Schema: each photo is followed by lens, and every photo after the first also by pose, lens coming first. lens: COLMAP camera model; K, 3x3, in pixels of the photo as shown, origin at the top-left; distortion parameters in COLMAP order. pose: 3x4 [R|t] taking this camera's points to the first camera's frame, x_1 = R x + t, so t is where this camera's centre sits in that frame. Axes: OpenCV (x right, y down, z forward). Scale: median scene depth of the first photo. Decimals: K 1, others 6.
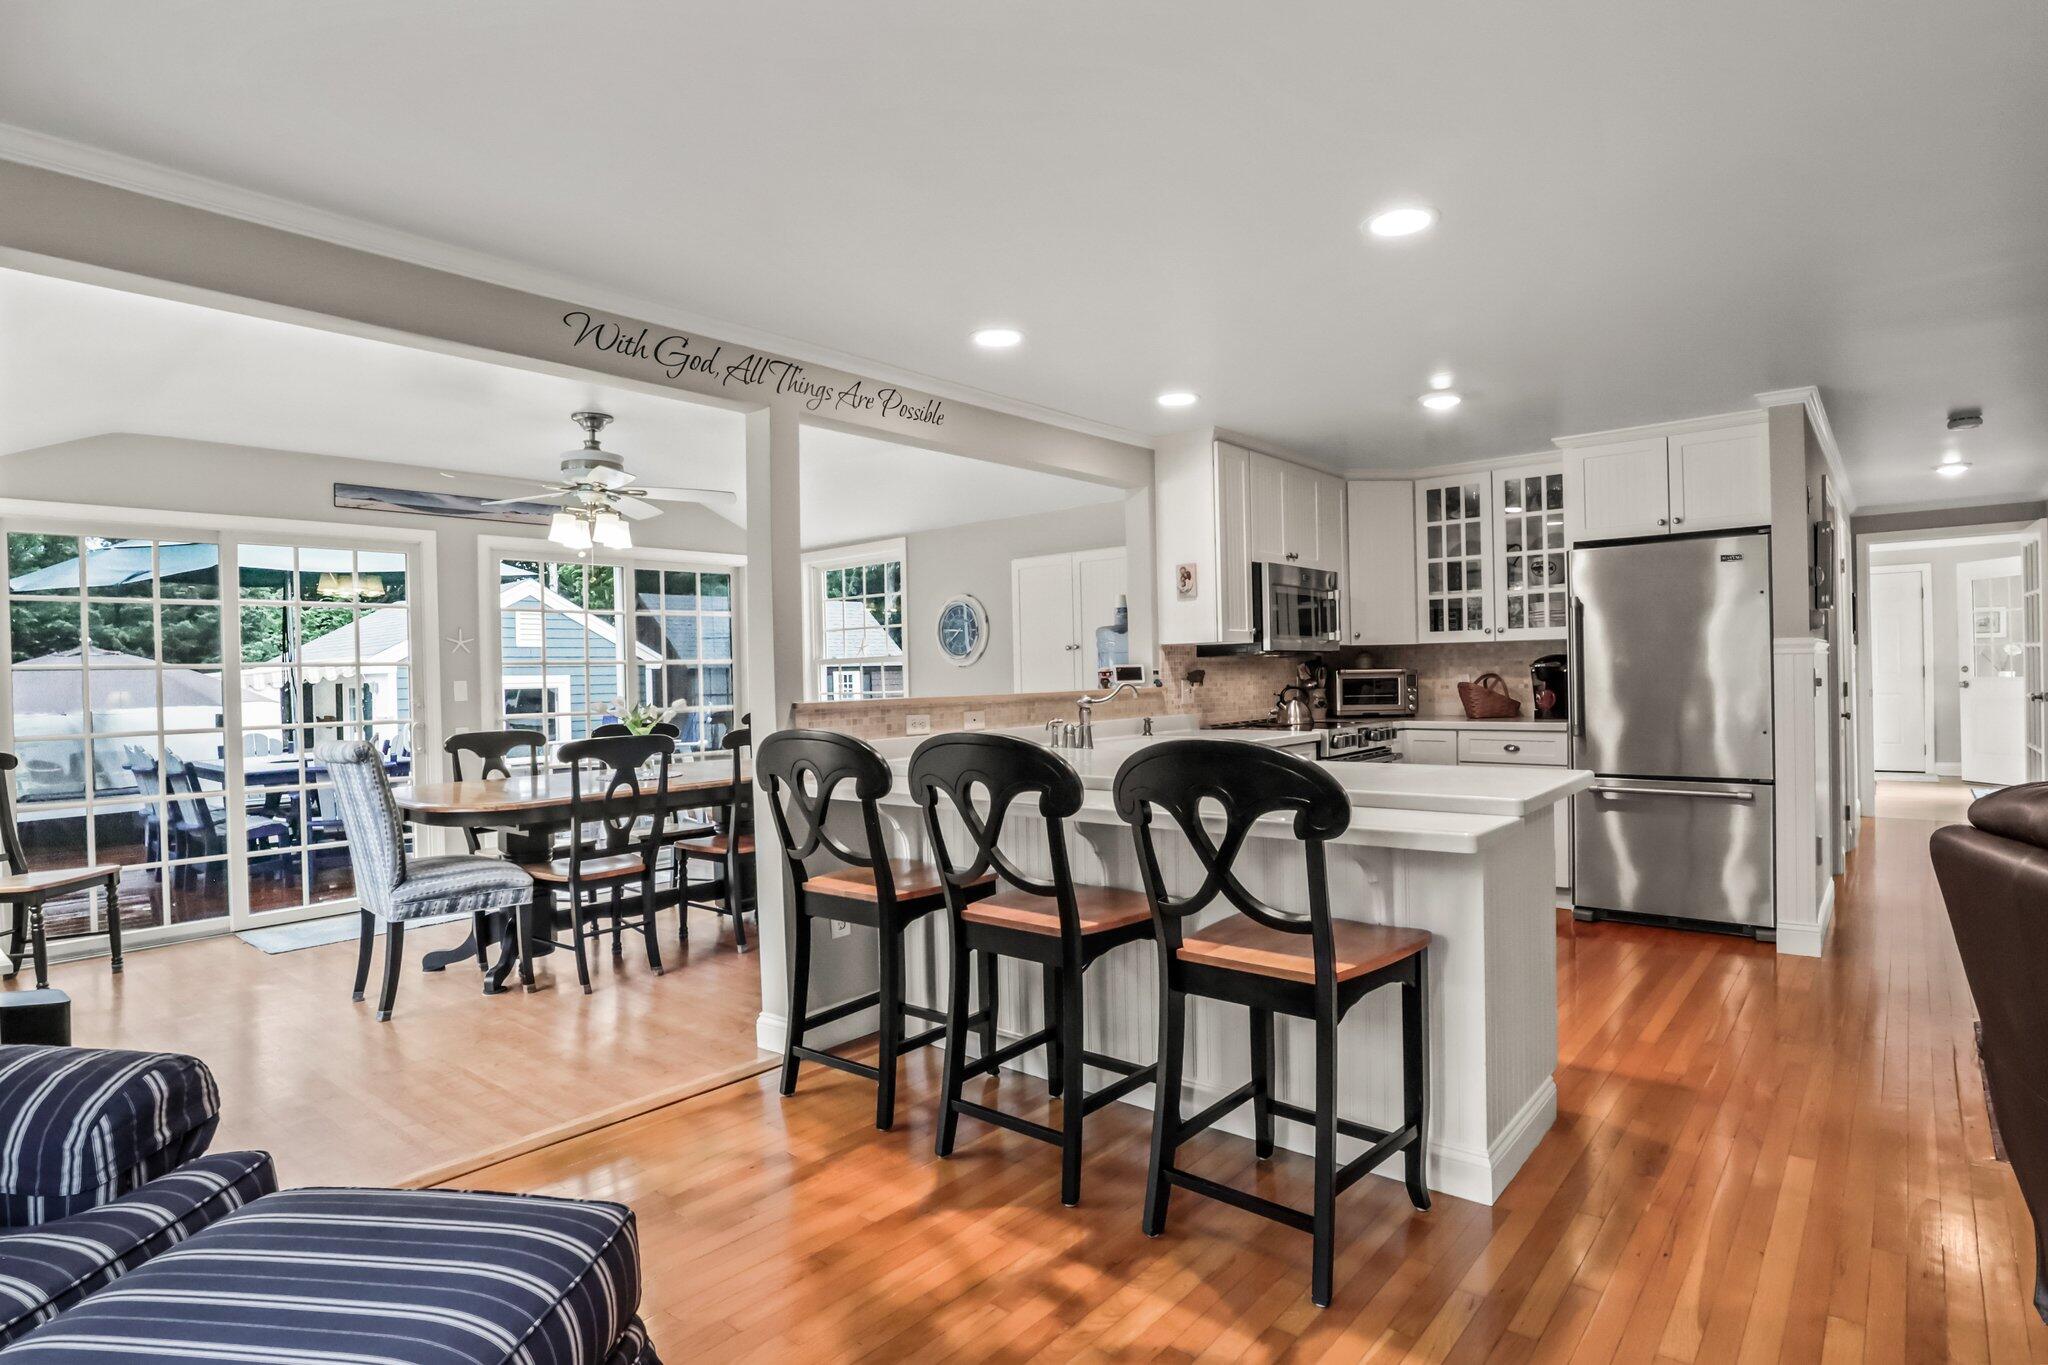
lens RADIAL K [[1073.2, 0, 1052.6], [0, 1073.2, 677.1], [0, 0, 1]] dist [-0.032144, 0.001036]
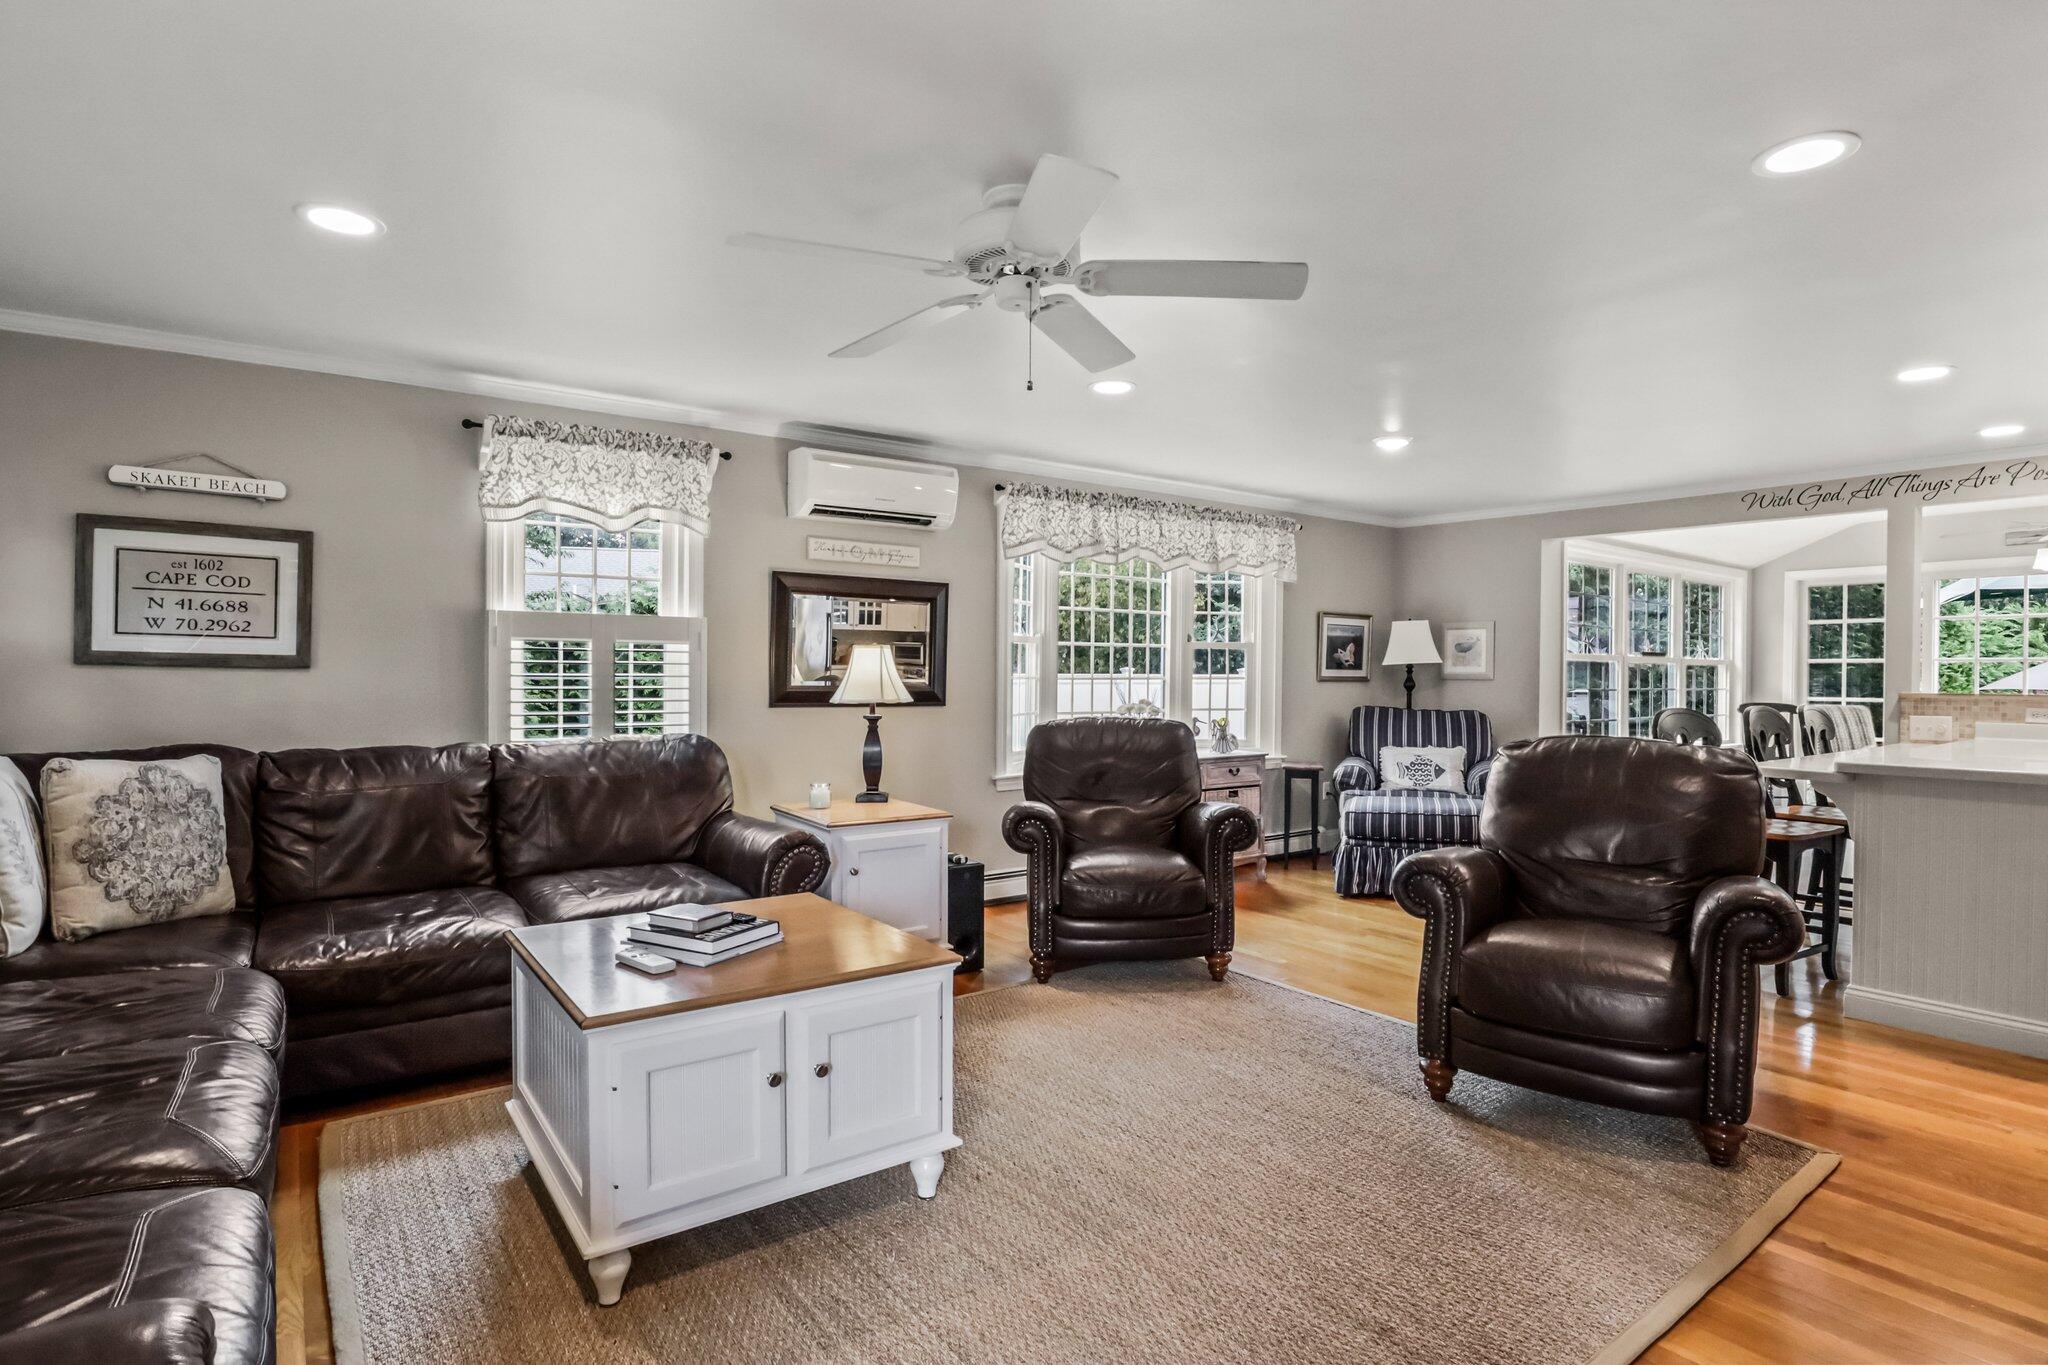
lens RADIAL K [[1045.2, 0, 1034.7], [0, 1045.2, 677.6], [0, 0, 1]] dist [-0.024637, 0.000496]
pose [[-0.238214, 0.029625, -0.970761, 0.942300], [-0.002947, 0.999508, 0.031226, -0.025259], [0.971208, 0.010299, -0.238009, 0.075131]]
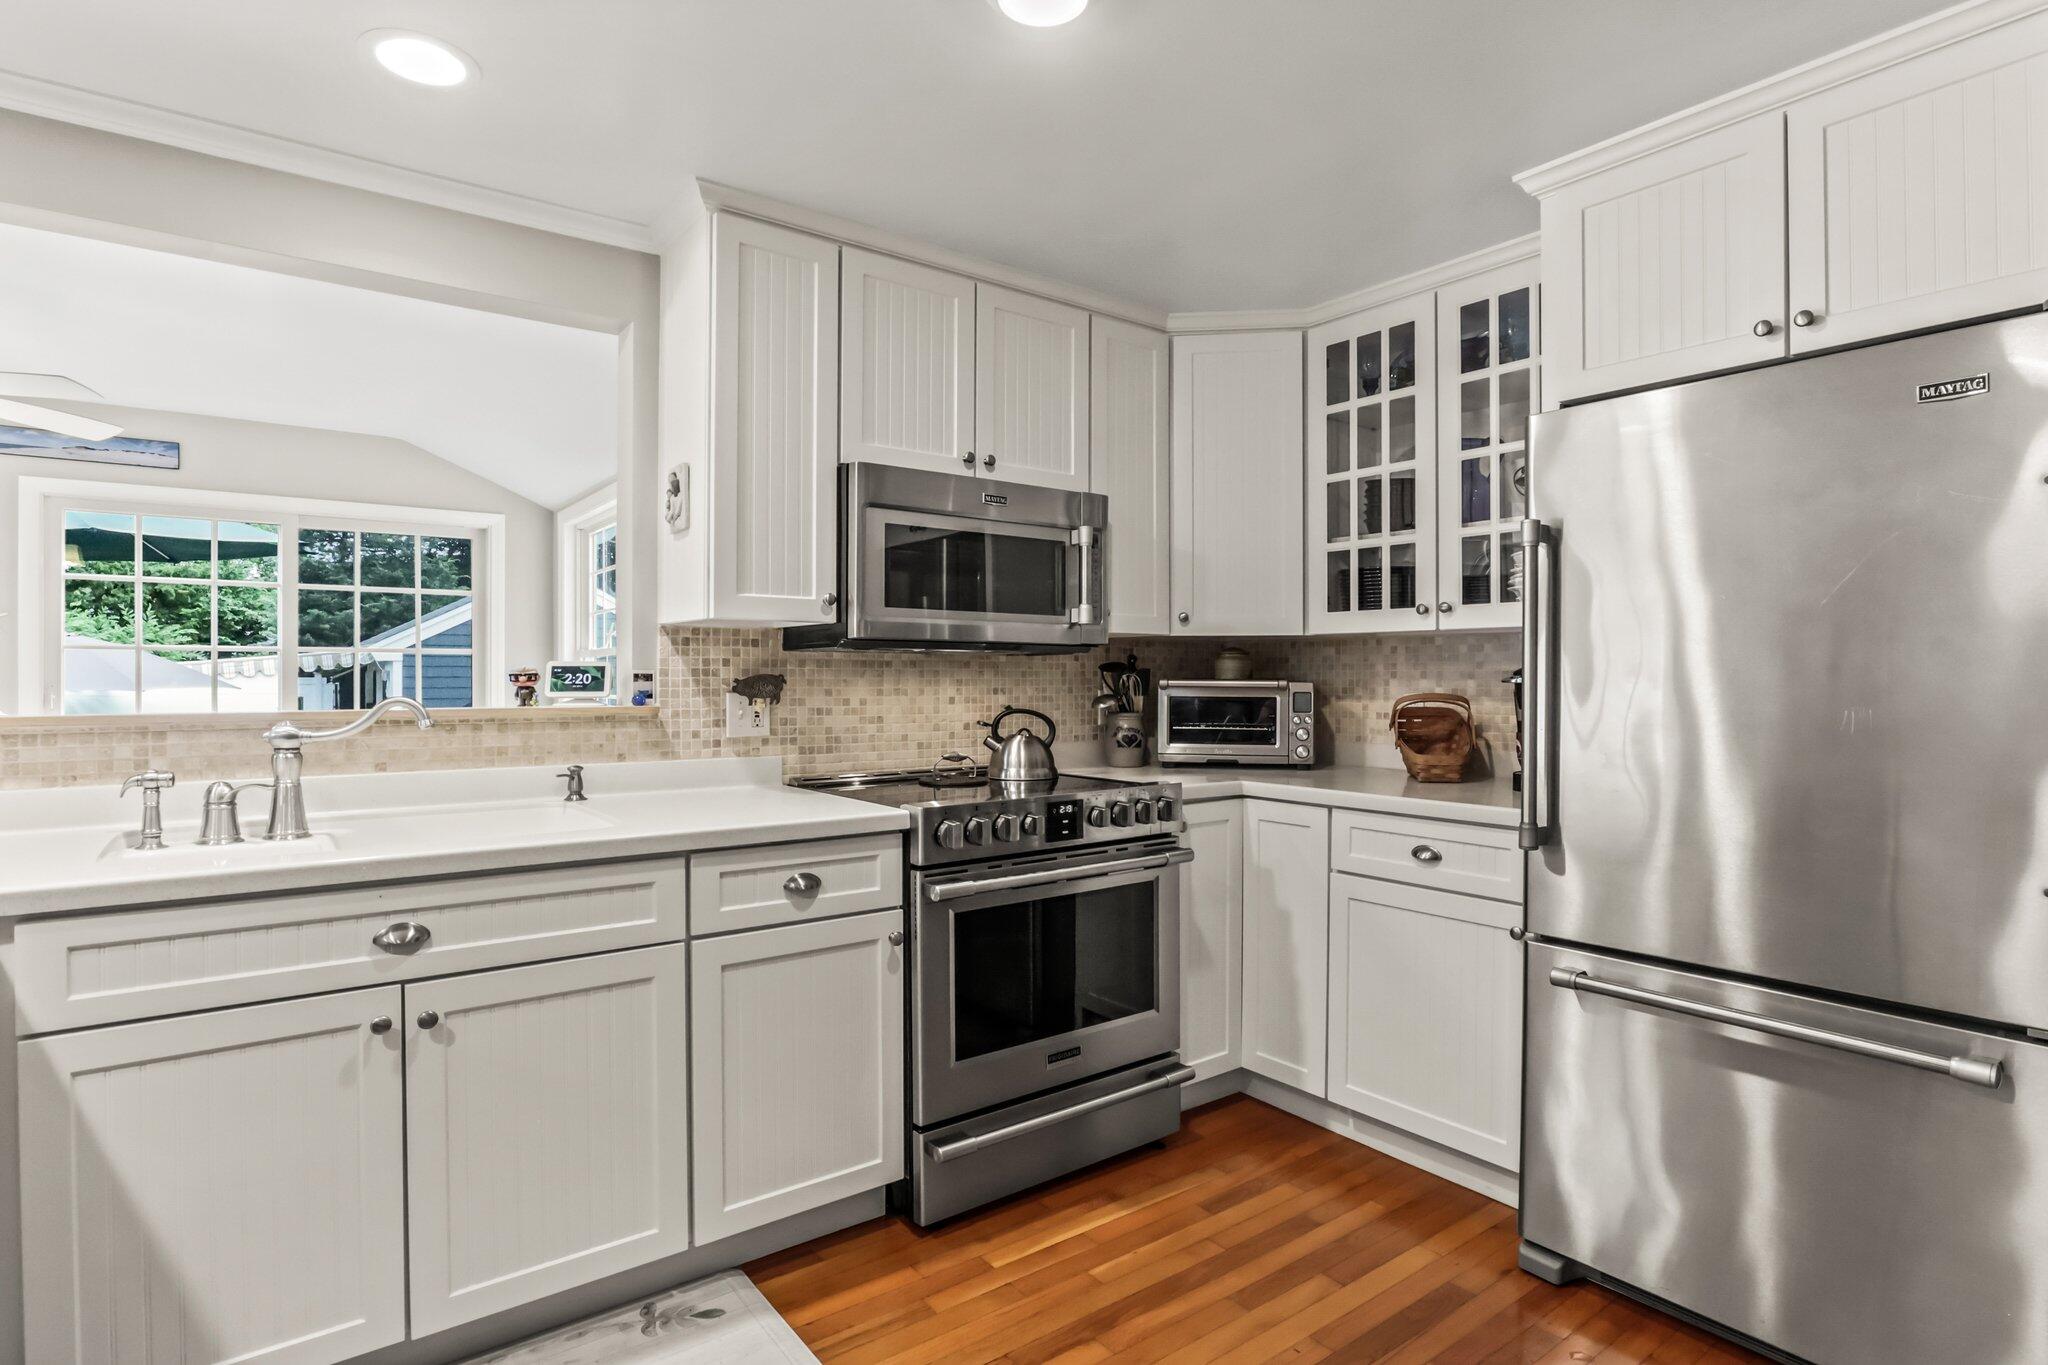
lens RADIAL K [[1054.0, 0, 1001.5], [0, 1054.0, 686.7], [0, 0, 1]] dist [-0.019426, 0.001068]
pose [[0.970065, 0.024486, -0.241607, 0.354118], [-0.022246, 0.999681, 0.011996, -0.008903], [0.241824, -0.006262, 0.970300, 0.495325]]
